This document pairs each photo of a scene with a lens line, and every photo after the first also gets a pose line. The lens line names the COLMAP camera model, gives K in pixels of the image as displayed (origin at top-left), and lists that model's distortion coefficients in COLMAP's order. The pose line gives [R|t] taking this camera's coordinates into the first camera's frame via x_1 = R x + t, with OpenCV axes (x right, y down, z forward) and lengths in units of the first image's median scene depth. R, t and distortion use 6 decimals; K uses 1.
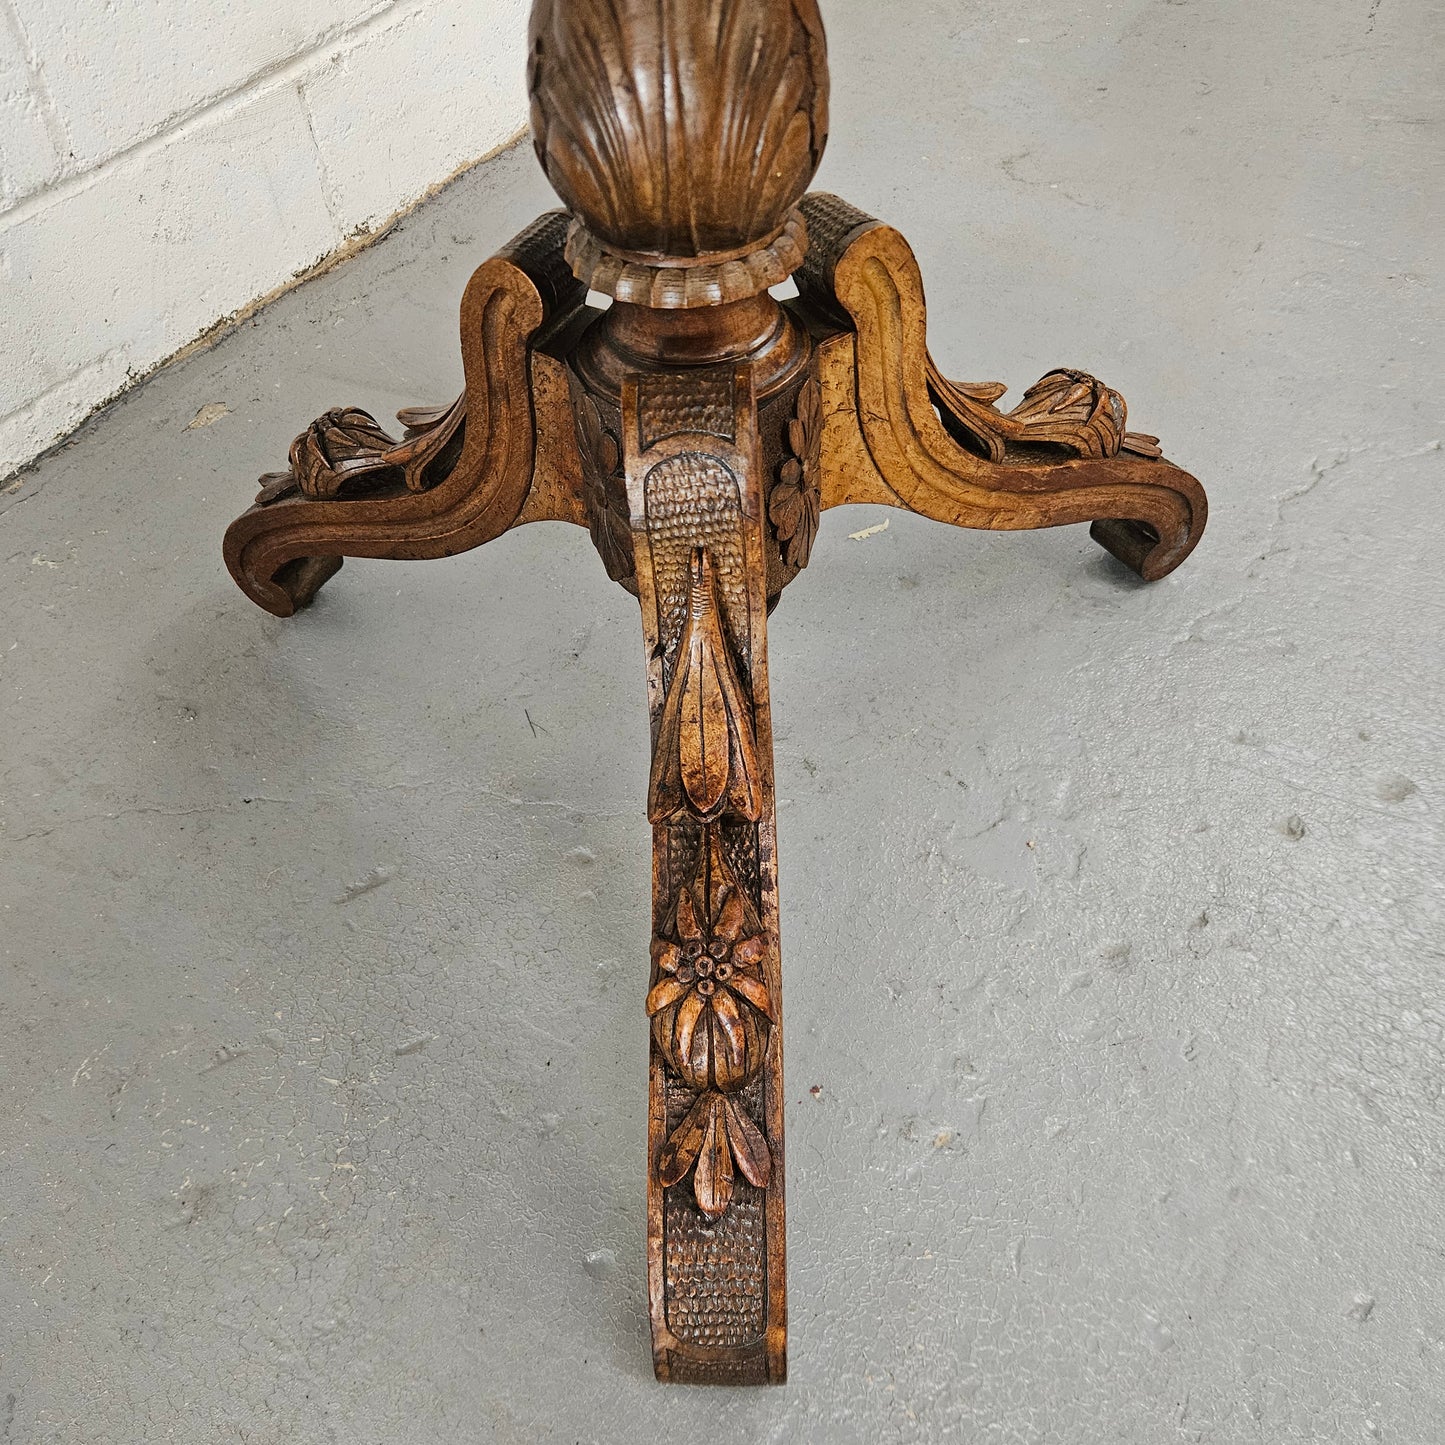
lens RADIAL K [[1297.4, 0, 715.9], [0, 1297.4, 714.8], [0, 0, 1]] dist [0.076277, -0.073296]
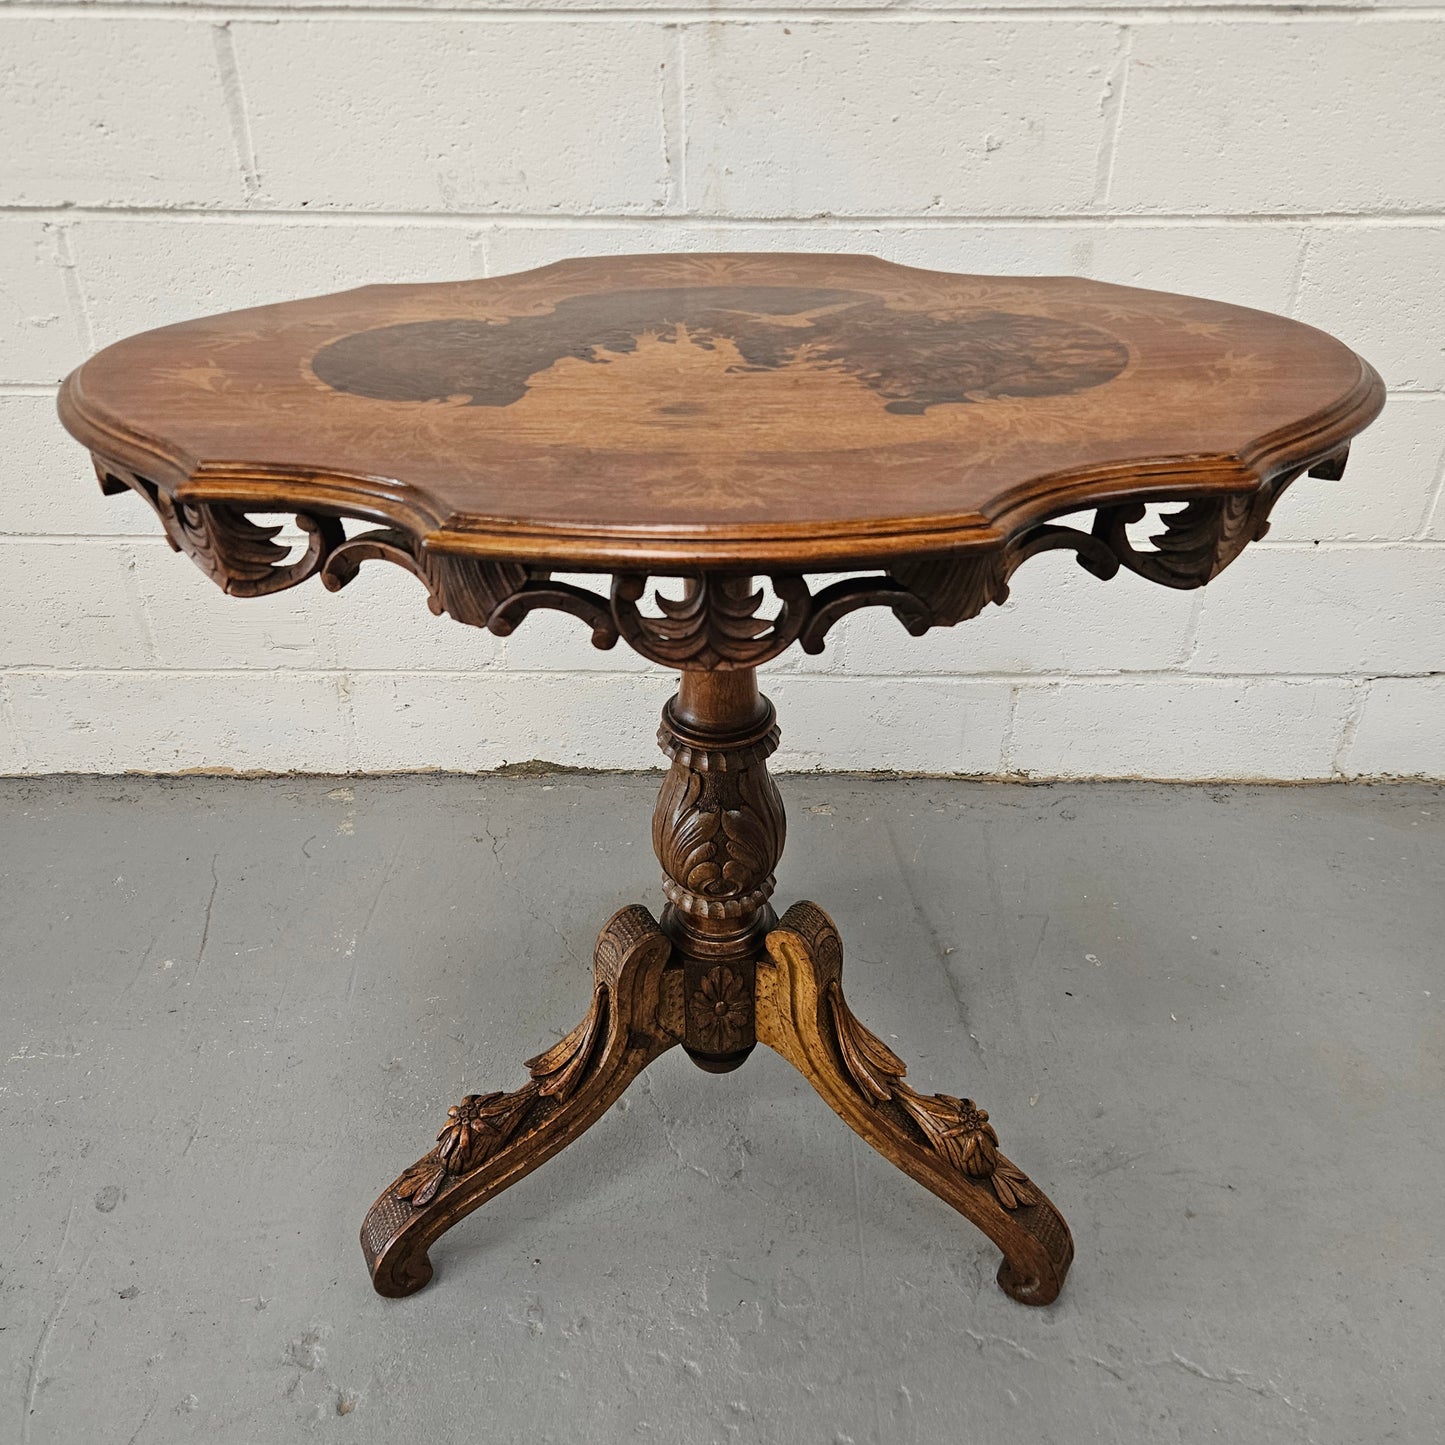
lens RADIAL K [[1308.5, 0, 722.3], [0, 1308.5, 704.9], [0, 0, 1]] dist [0.077830, -0.069866]
pose [[0.481025, 0.500916, -0.719512, 1.027941], [-0.654426, 0.751275, 0.085518, -0.569700], [0.583389, 0.429731, 0.689194, -0.442215]]
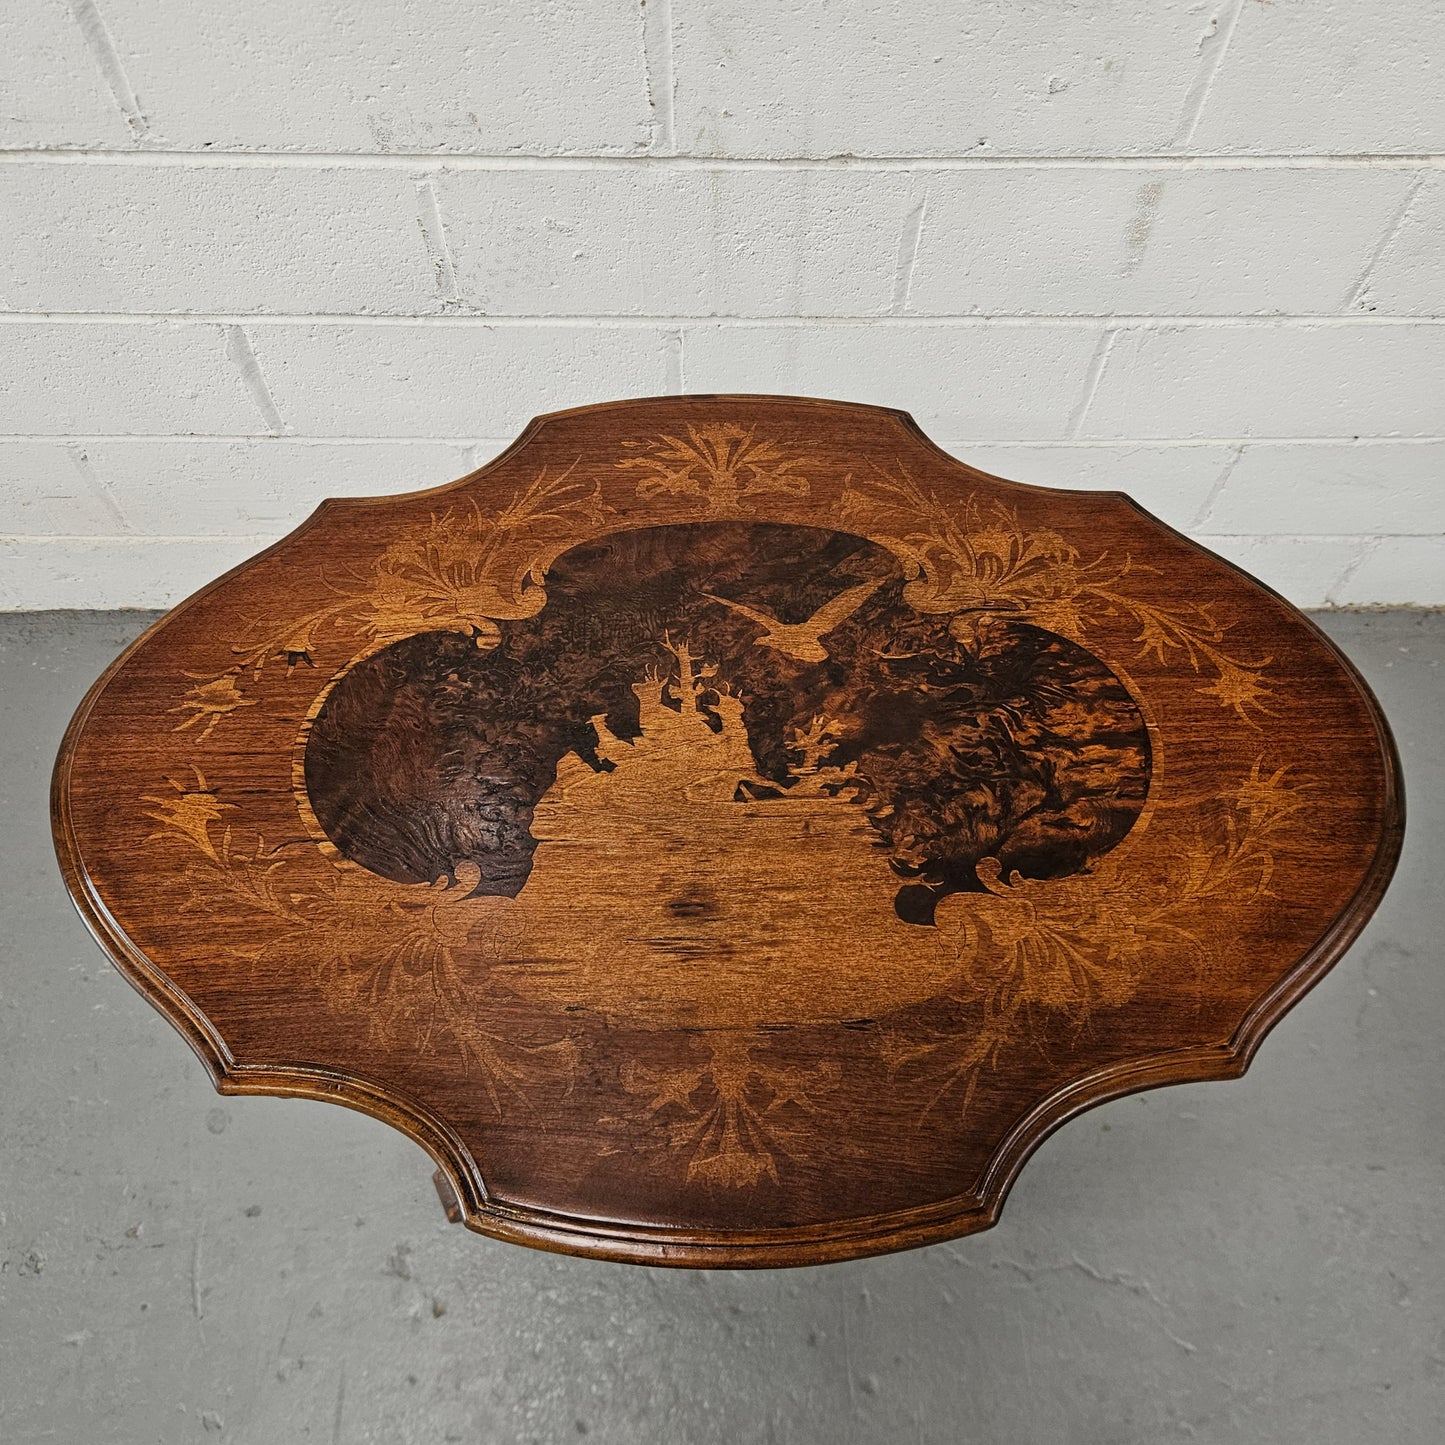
lens RADIAL K [[1304.7, 0, 716.3], [0, 1304.7, 709.3], [0, 0, 1]] dist [0.075171, -0.068447]
pose [[0.489959, 0.786943, -0.375047, 0.370247], [-0.652163, 0.616373, 0.441324, -1.256078], [0.578466, 0.028361, 0.815213, -0.704391]]
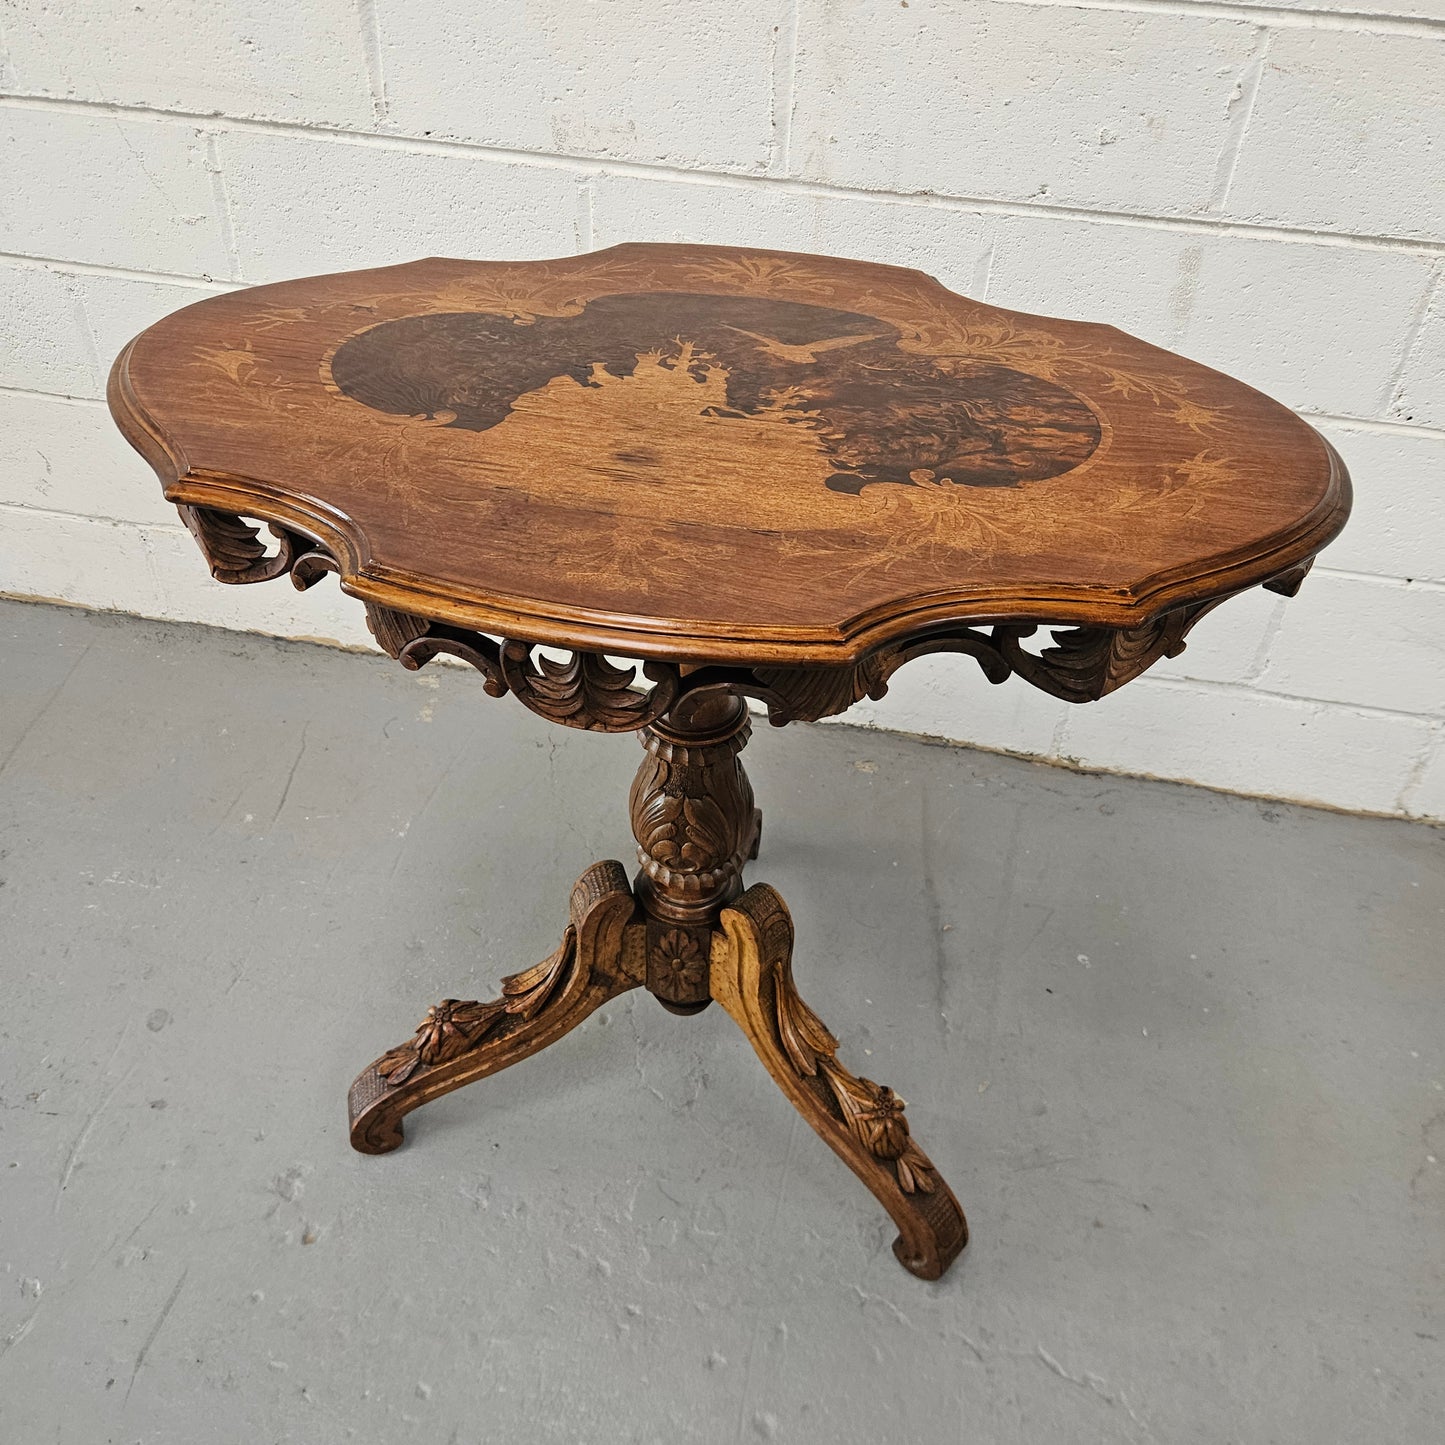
lens RADIAL K [[1297.4, 0, 715.9], [0, 1297.4, 714.8], [0, 0, 1]] dist [0.076277, -0.073296]
pose [[0.292553, 0.641997, -0.708697, 1.086506], [-0.729458, 0.629036, 0.268710, -0.865358], [0.618307, 0.438353, 0.652336, -0.421038]]
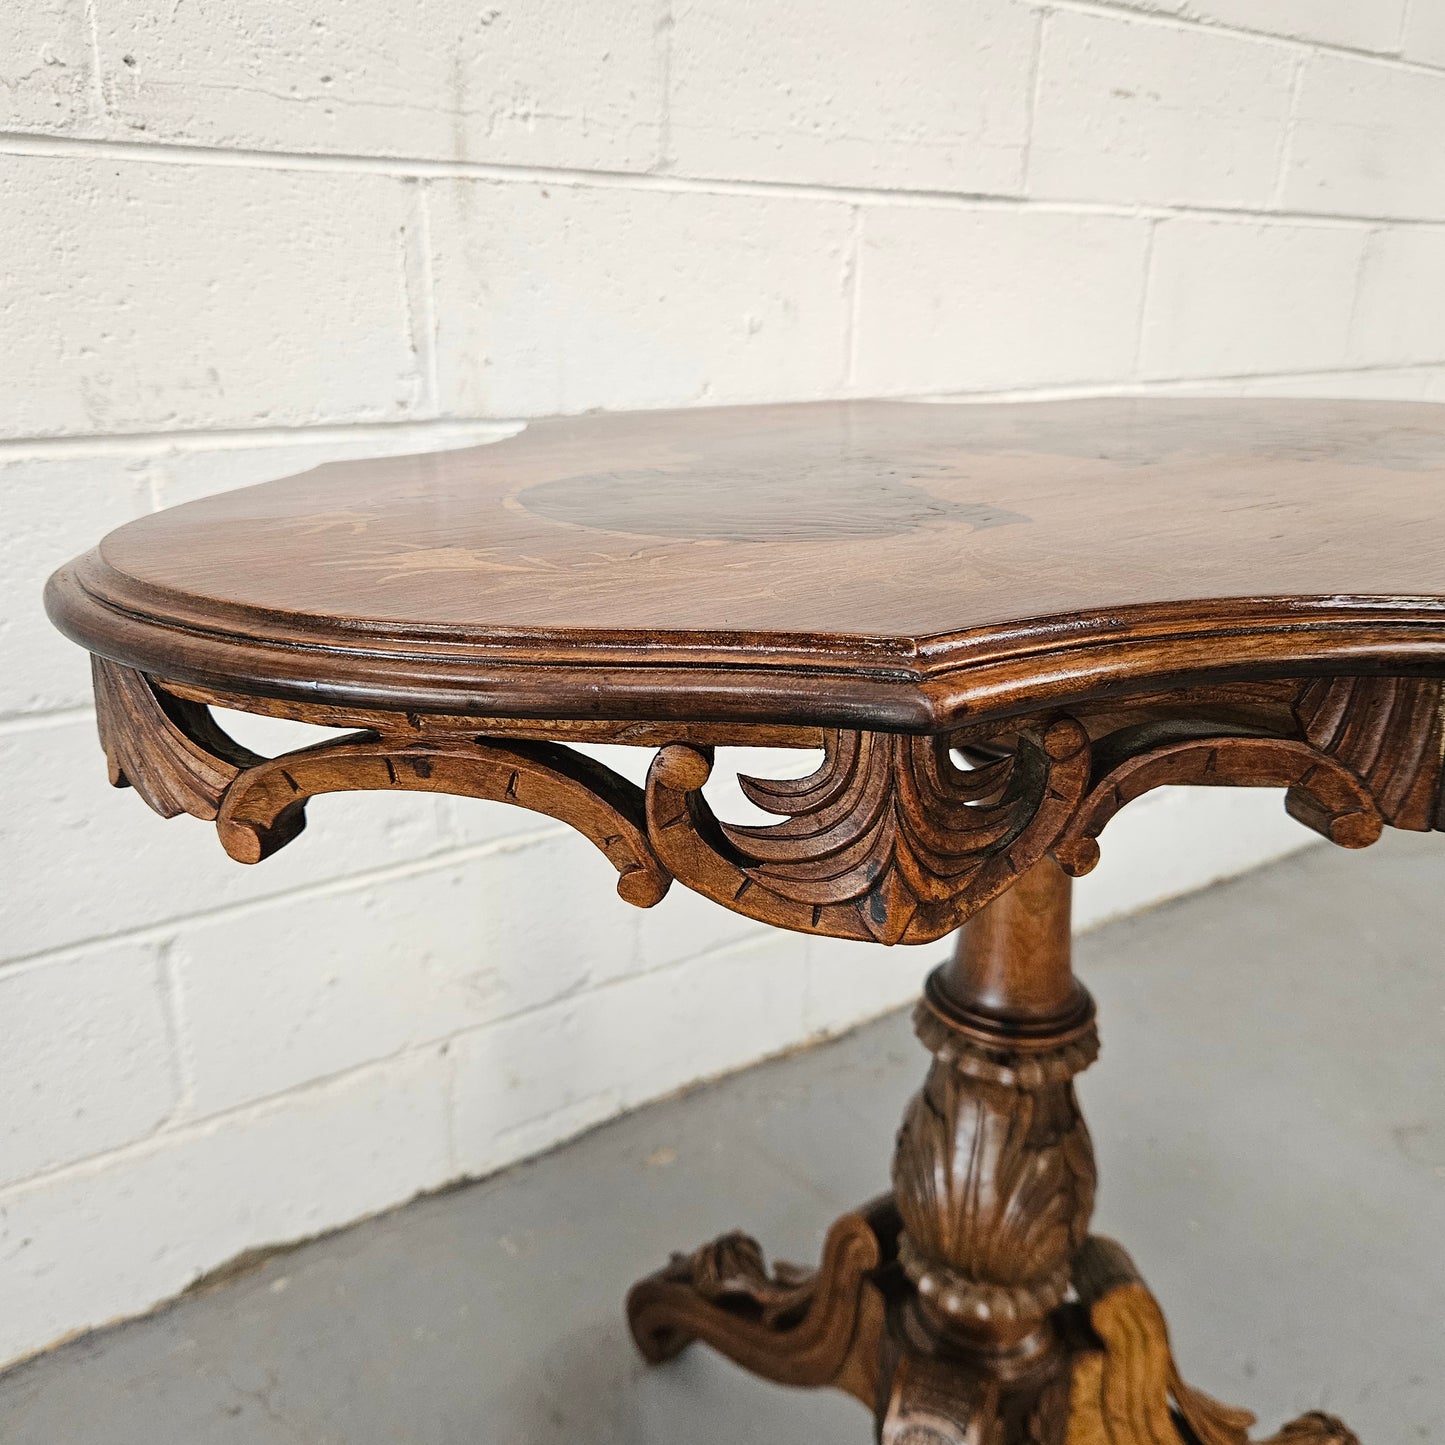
lens RADIAL K [[1318.8, 0, 712.3], [0, 1318.8, 709.2], [0, 0, 1]] dist [0.061462, -0.074065]
pose [[0.904894, 0.185145, -0.383260, 0.115770], [-0.344709, 0.846986, -0.404711, -0.131494], [0.249685, 0.498333, 0.830254, -0.429238]]
